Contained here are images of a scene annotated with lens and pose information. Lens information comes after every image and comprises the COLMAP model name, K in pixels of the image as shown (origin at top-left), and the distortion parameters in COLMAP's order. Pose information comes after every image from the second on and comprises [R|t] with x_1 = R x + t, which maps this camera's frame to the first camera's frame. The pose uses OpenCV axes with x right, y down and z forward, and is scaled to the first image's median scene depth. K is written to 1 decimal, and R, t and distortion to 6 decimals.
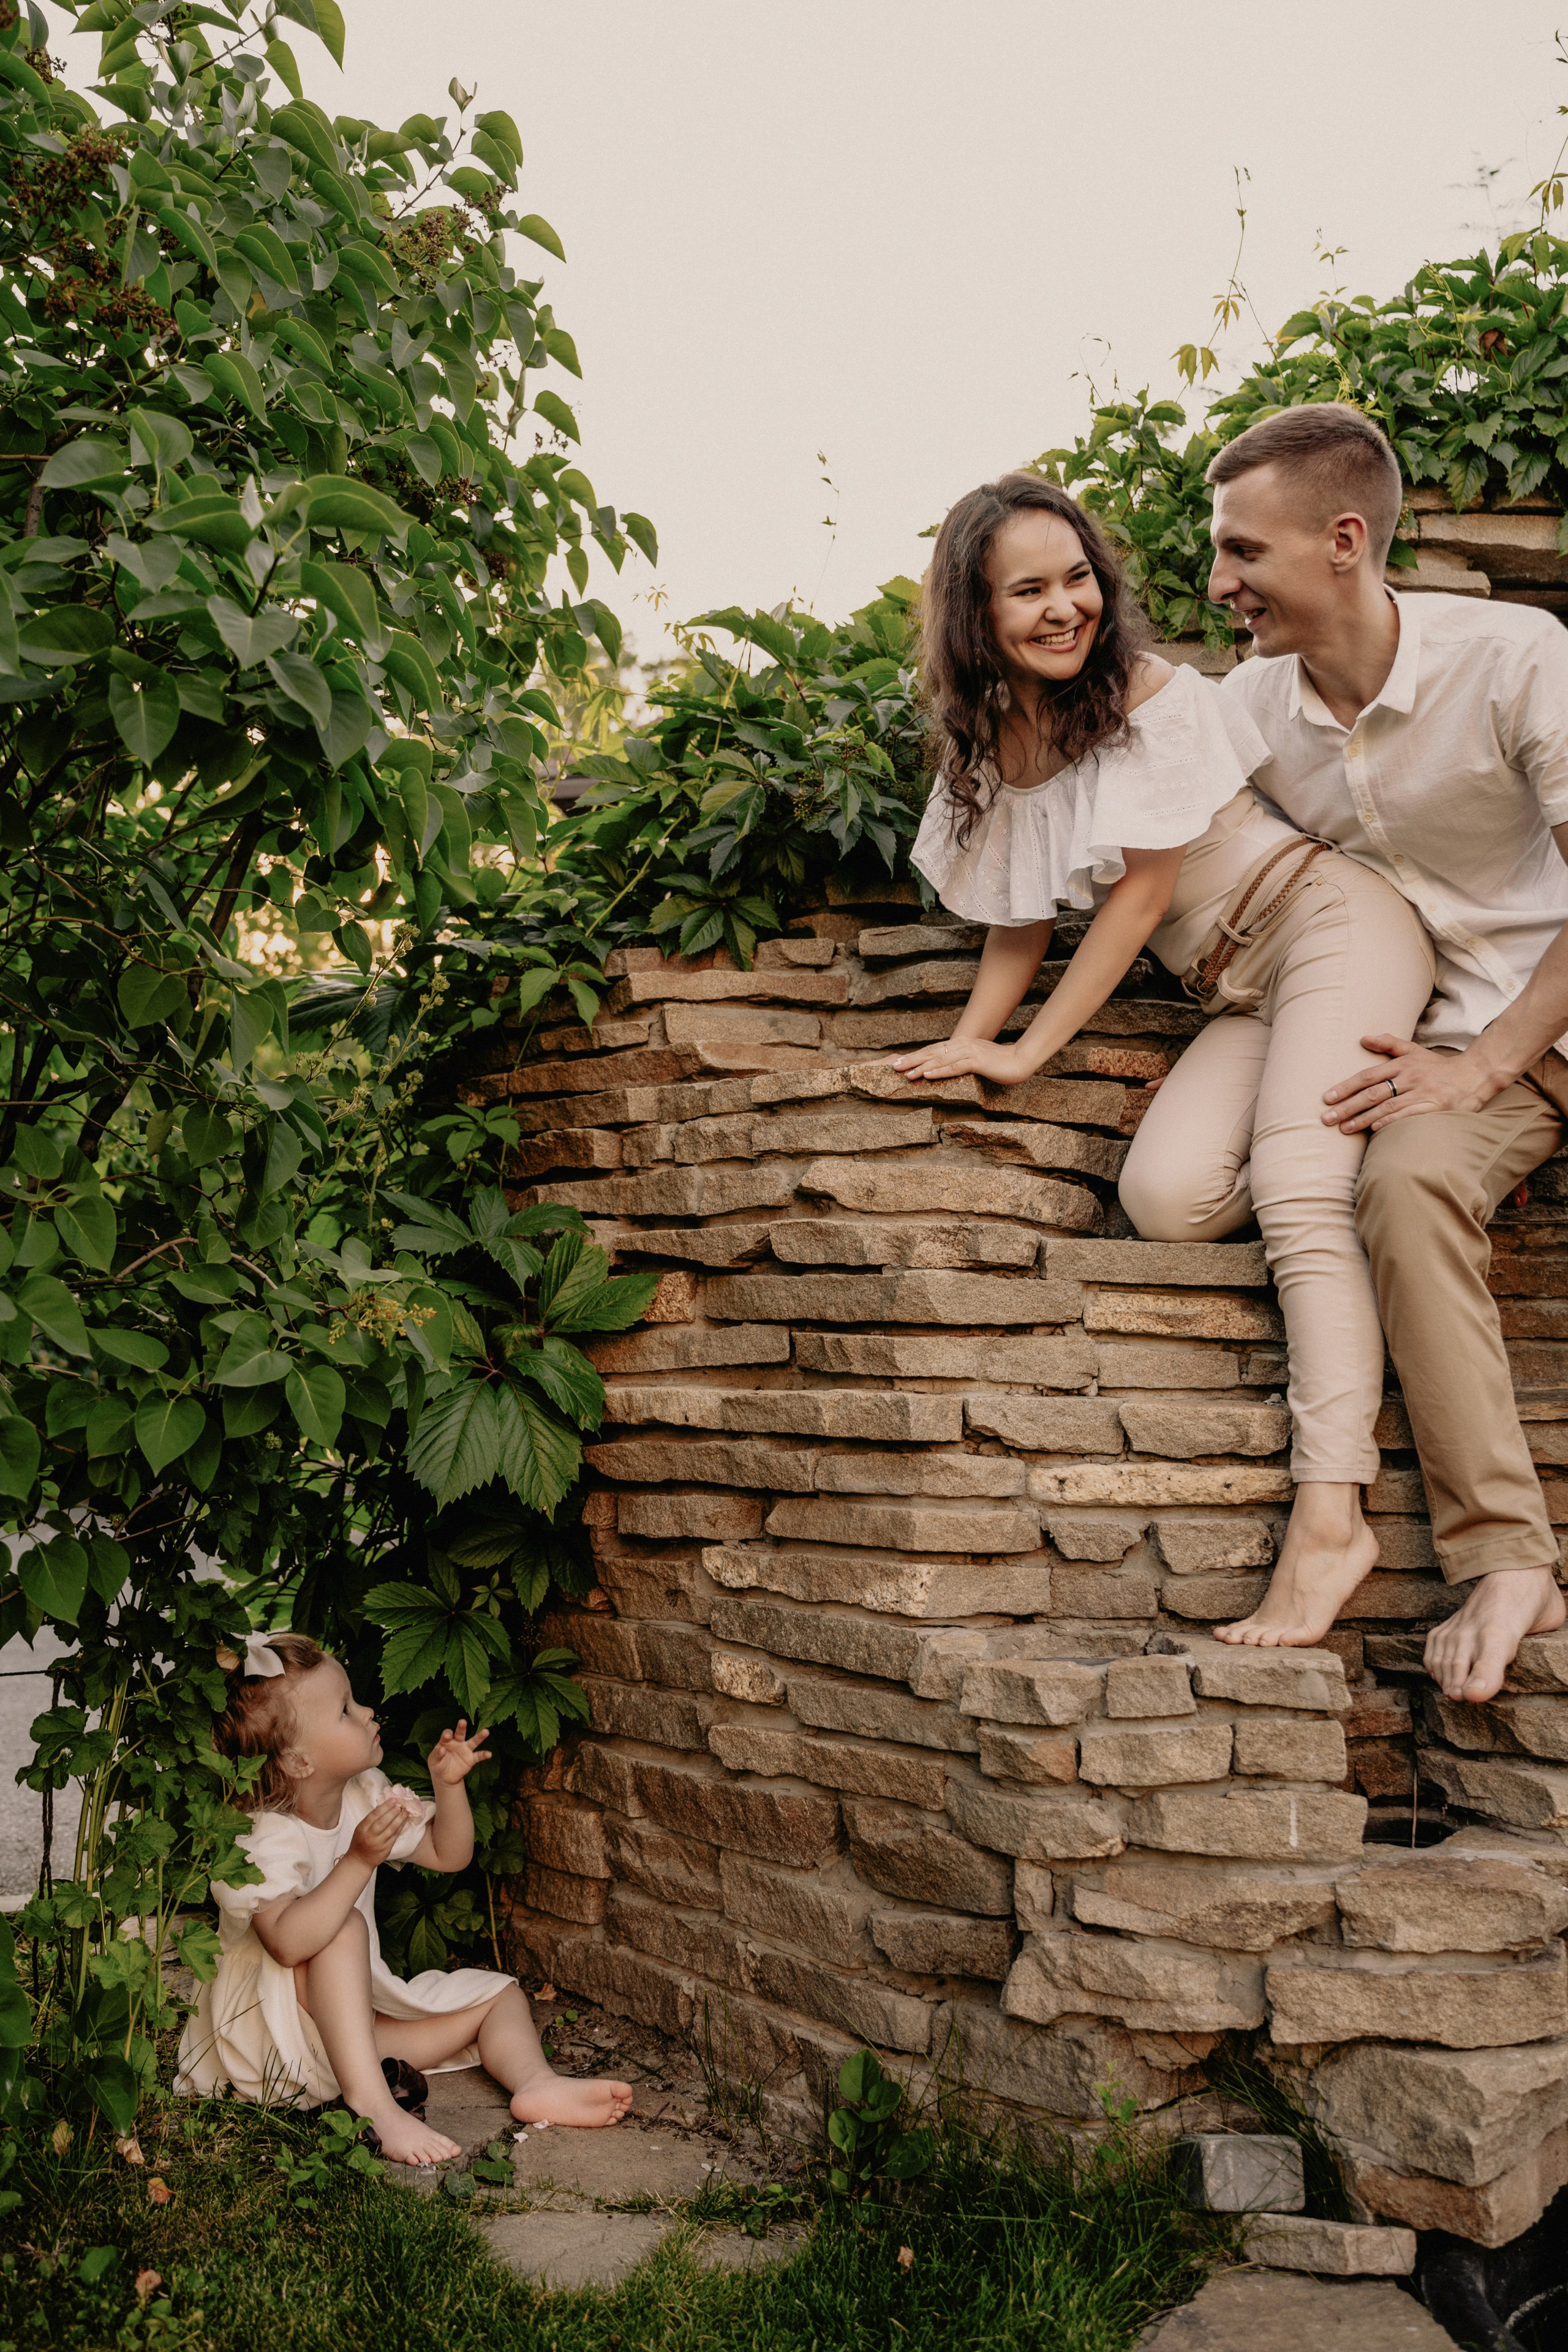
lens RADIAL K [[2227.7, 0, 784.0], [0, 2227.7, 1176.0], [0, 0, 1]] dist [-0.000704, 0.000609]
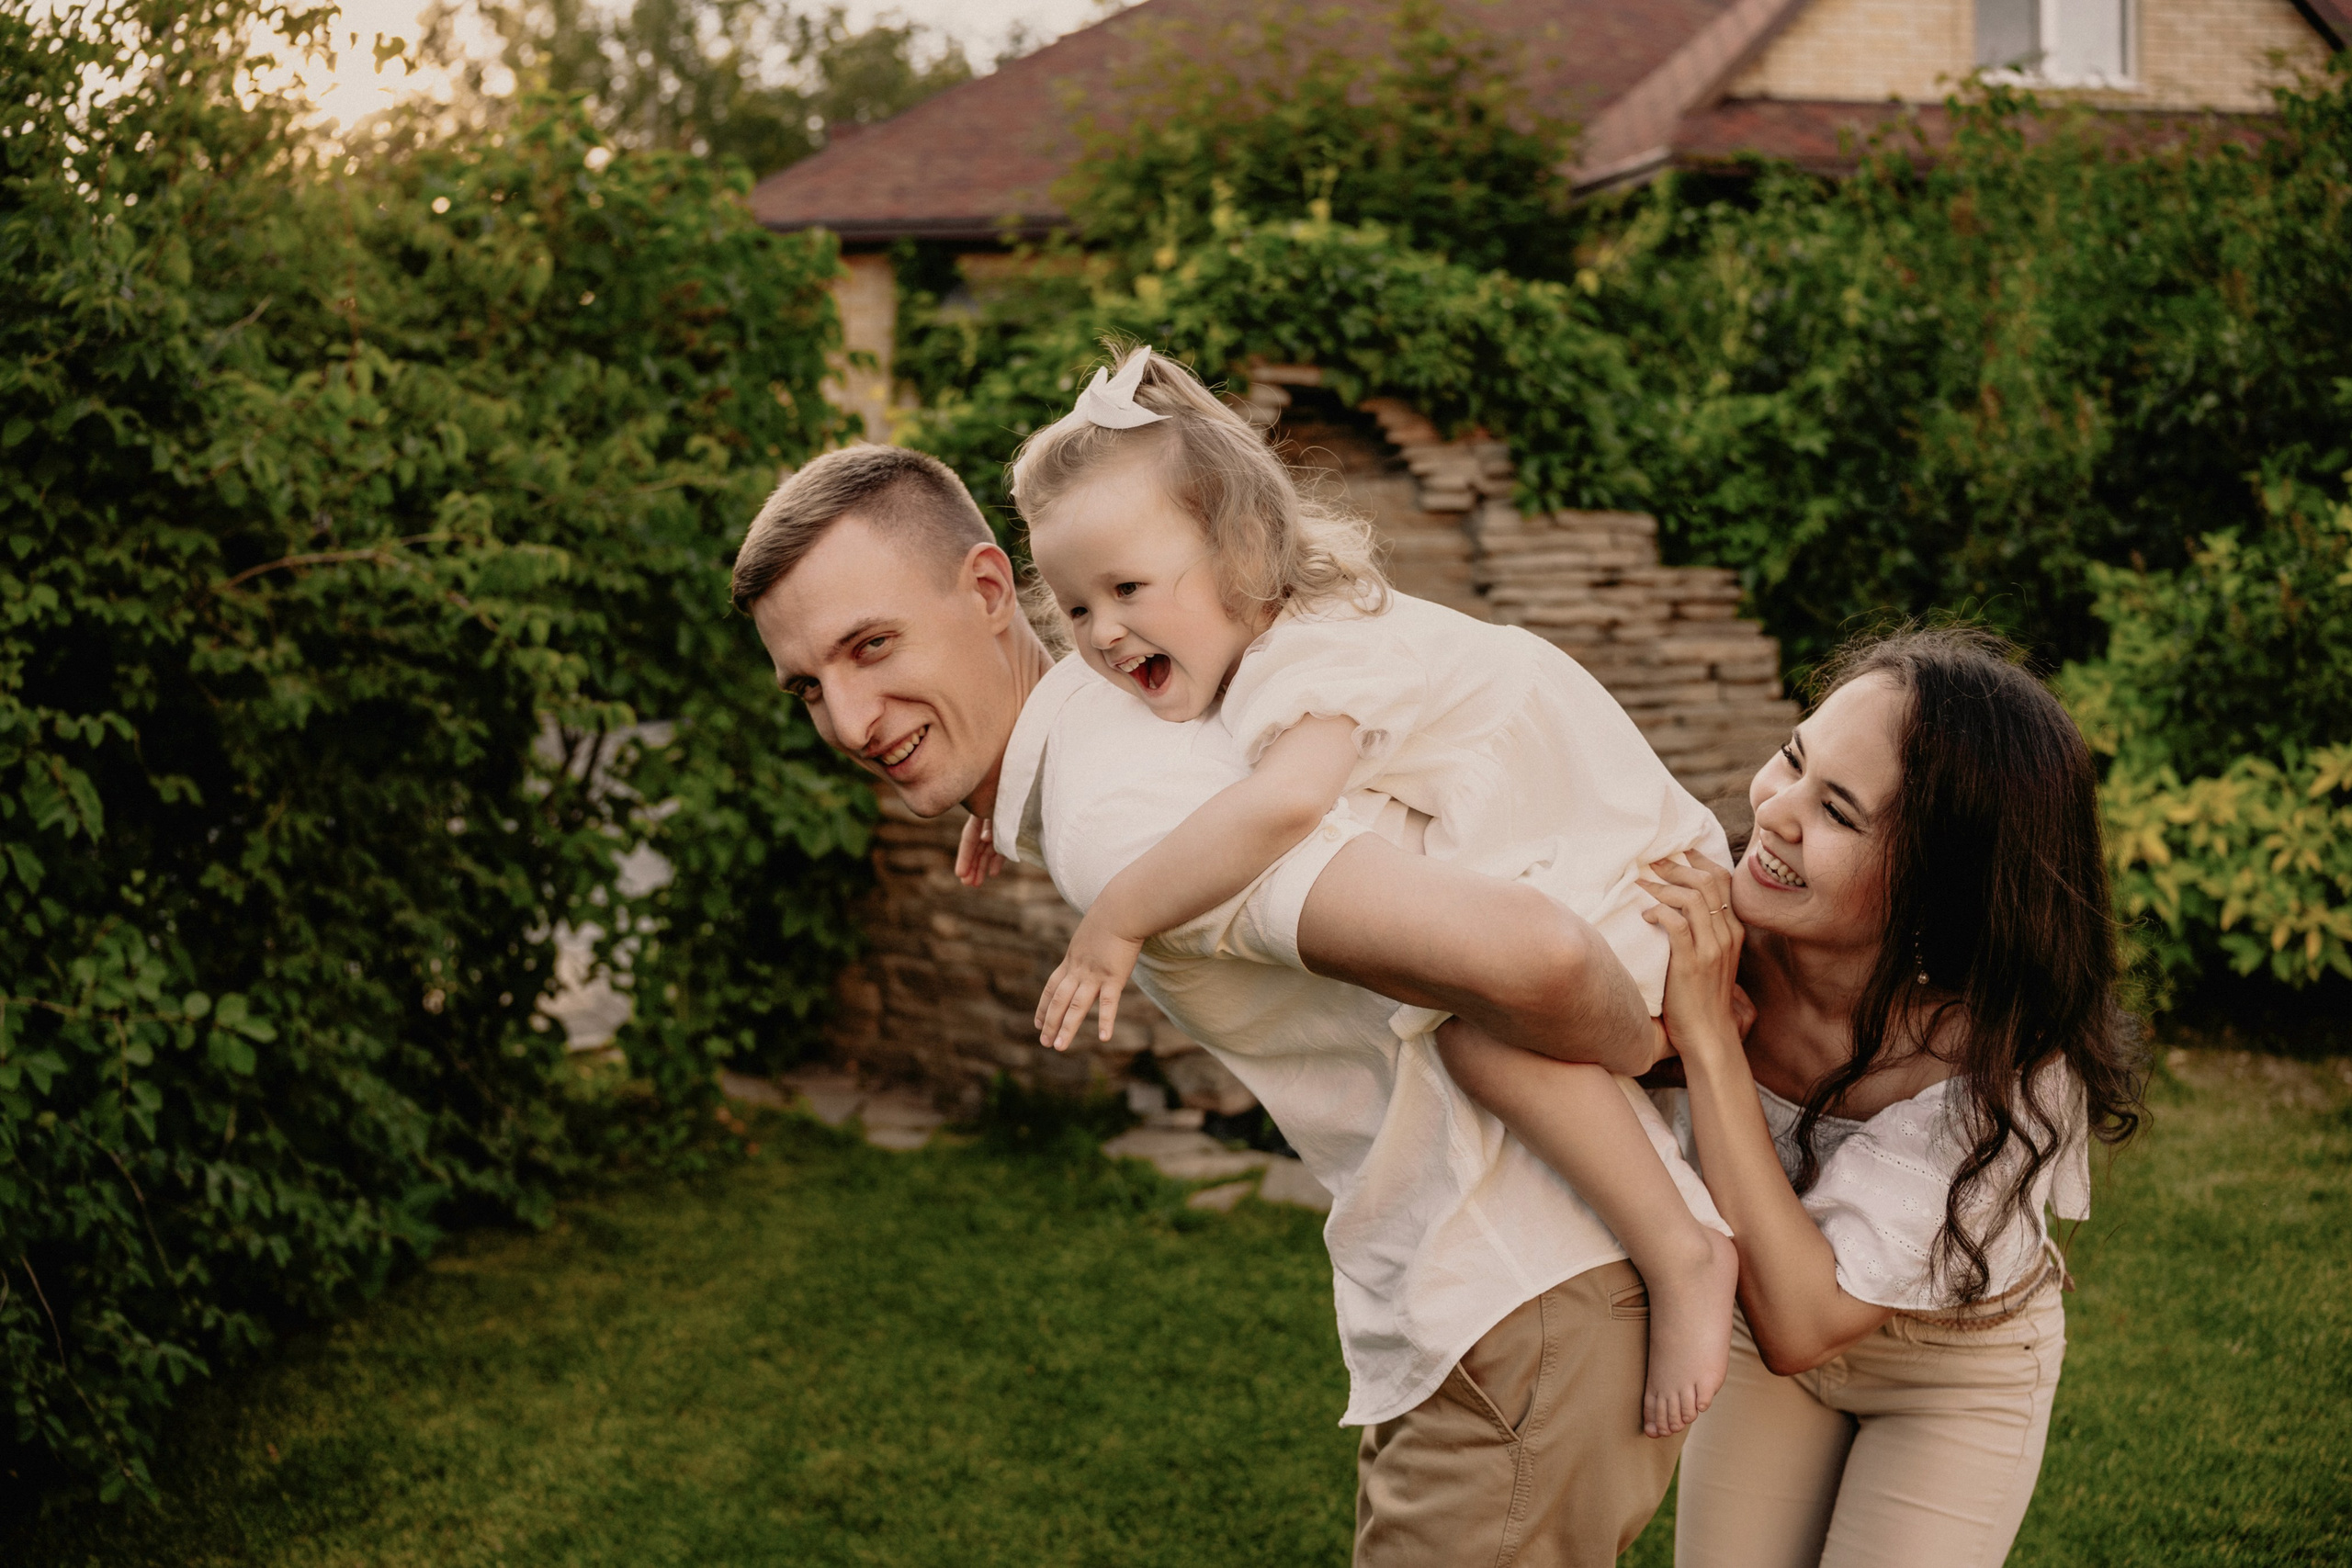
lens RADIAL K [[2083.7, 0, 1176.0], [0, 2083.7, 784.0], [0, 0, 1]] dist [-0.169687, 0.006132]
pose [[0.987641, -0.021421, 0.155261, -0.114654], [-0.004747, 0.986074, 0.166241, -0.285265], [-0.156660, -0.164924, 0.973785, -1.136263]]
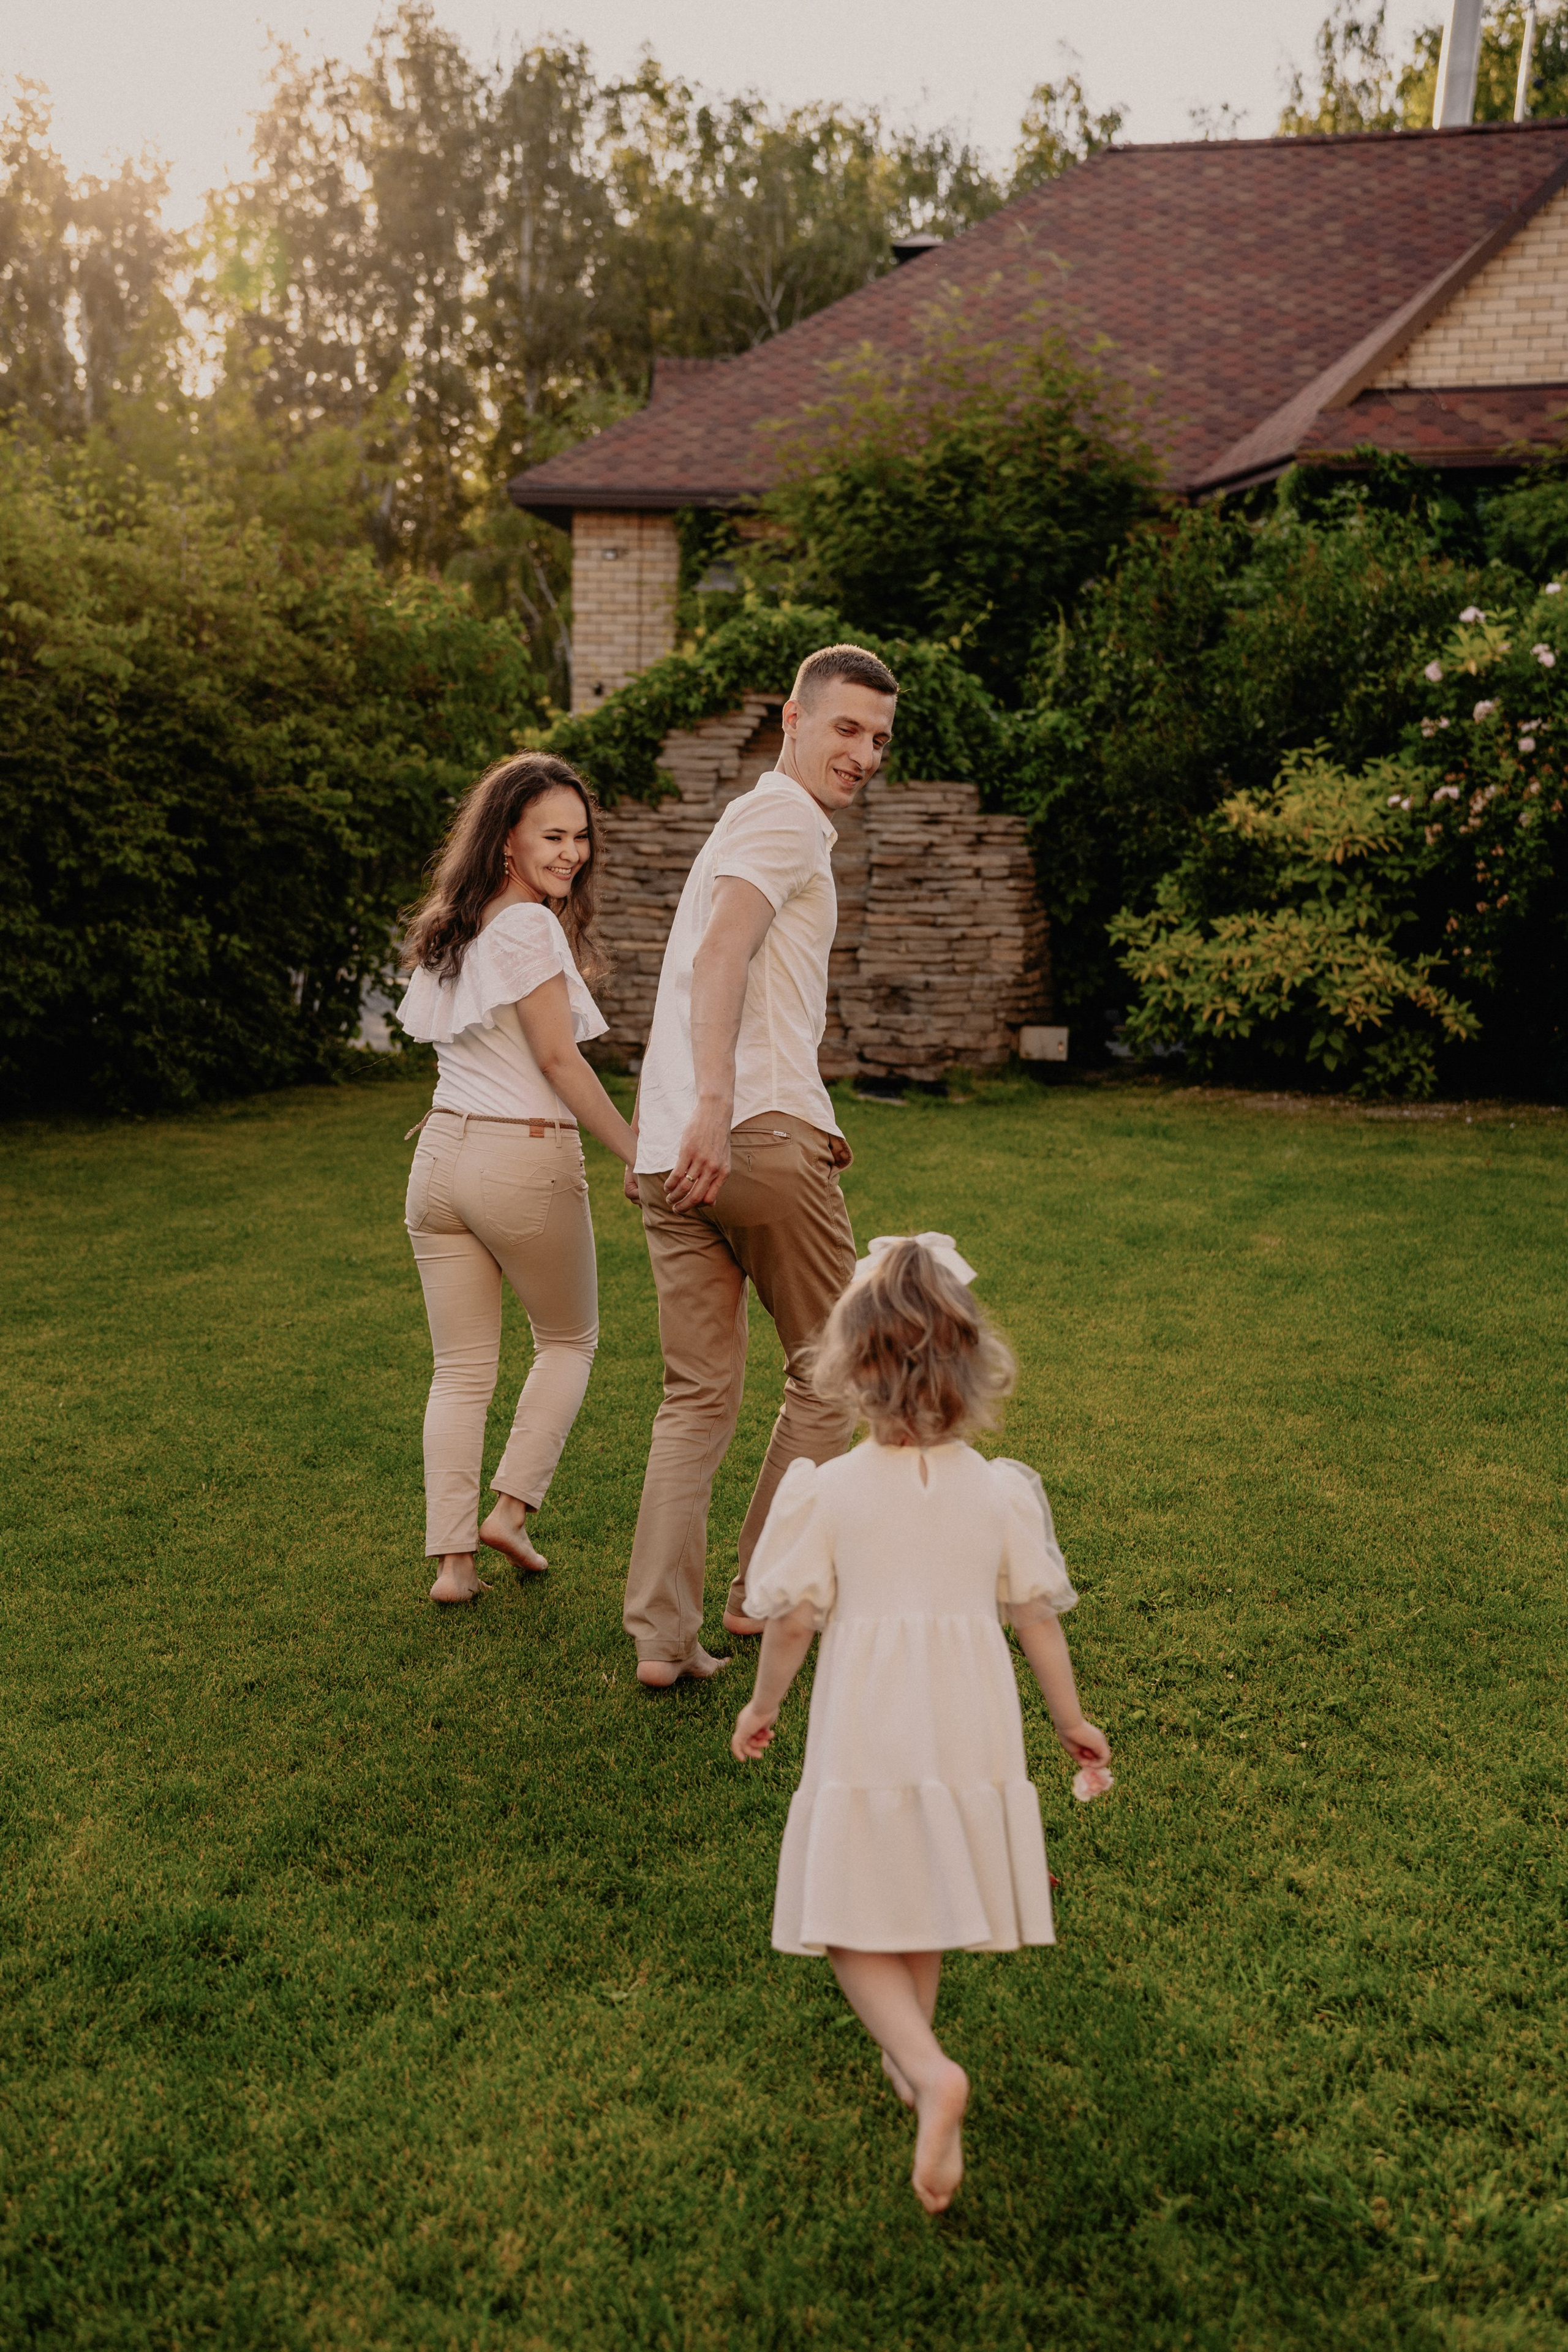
lens RADIAL K [[2643.3, 0, 784.0], [0, 2643.3, 1176.0], [0, 0, 1]] dist [0.281485, 0.004177]
pose [[0.999458, 0.032642, -0.004211, 0.478519], [-0.030975, 0.976145, 0.214900, -0.577128], [0.011125, -0.214653, 0.976627, -4.387600]]
